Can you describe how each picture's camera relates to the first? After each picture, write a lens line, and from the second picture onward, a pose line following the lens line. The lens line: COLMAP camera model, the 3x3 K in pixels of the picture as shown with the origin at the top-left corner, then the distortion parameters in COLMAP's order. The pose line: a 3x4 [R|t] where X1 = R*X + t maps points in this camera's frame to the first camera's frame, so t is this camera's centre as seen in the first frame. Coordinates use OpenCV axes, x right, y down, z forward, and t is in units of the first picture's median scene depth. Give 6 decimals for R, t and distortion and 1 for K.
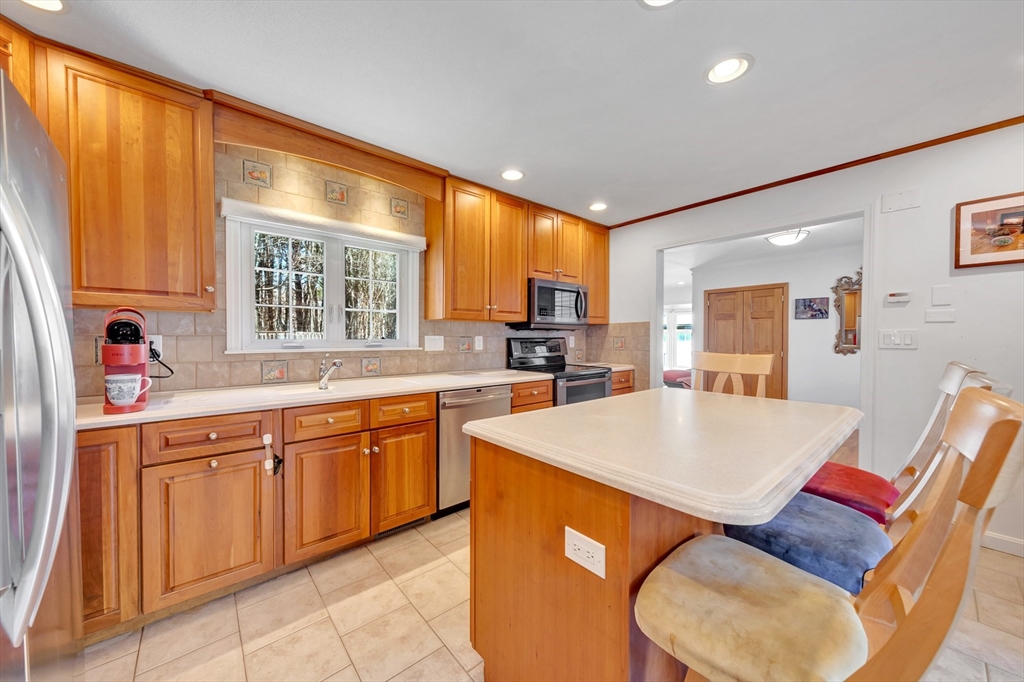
lens RADIAL K [[366.8, 0, 512.4], [0, 366.8, 341.0], [0, 0, 1]] dist [0.000396, 0.000007]
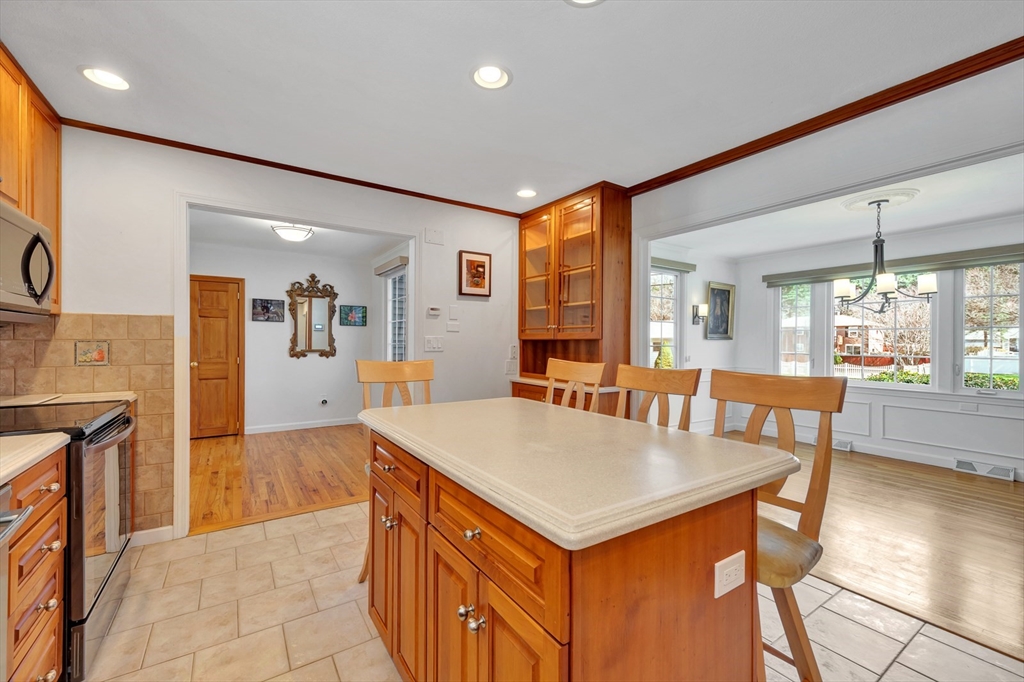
lens RADIAL K [[411.0, 0, 517.2], [0, 411.0, 343.6], [0, 0, 1]] dist [0.002642, -0.000398]
pose [[0.108139, -0.005977, 0.994118, -0.168917], [0.006252, 0.999966, 0.005333, -0.005342], [-0.994116, 0.005638, 0.108173, 0.263070]]
